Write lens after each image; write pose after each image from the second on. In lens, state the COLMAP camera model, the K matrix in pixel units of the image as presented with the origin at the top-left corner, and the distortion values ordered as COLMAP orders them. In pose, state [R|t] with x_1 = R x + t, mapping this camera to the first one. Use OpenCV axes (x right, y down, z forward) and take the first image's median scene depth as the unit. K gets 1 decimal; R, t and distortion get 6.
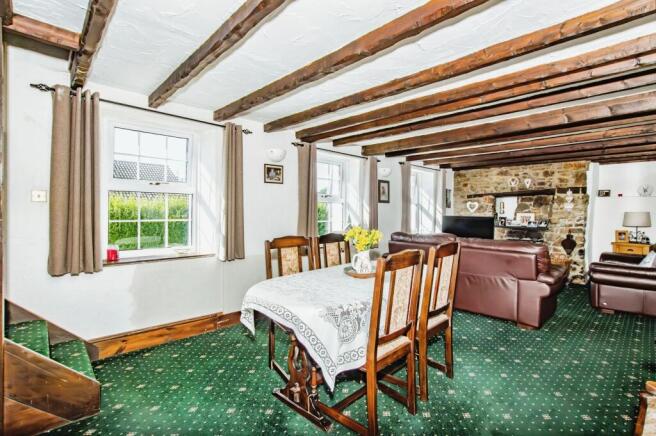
lens RADIAL K [[315.9, 0, 326.0], [0, 315.9, 213.6], [0, 0, 1]] dist [-0.018133, 0.002296]
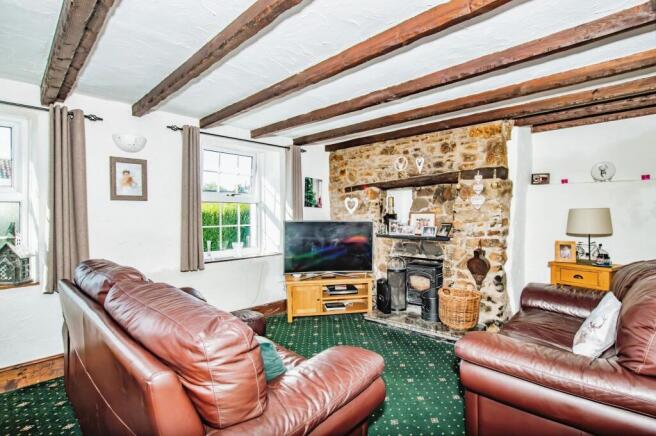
lens RADIAL K [[315.9, 0, 327.9], [0, 315.9, 214.3], [0, 0, 1]] dist [-0.018133, 0.002296]
pose [[0.998514, -0.019241, 0.050991, 0.460656], [0.019333, 0.999812, -0.001311, -0.003489], [-0.050956, 0.002295, 0.998698, 0.422749]]
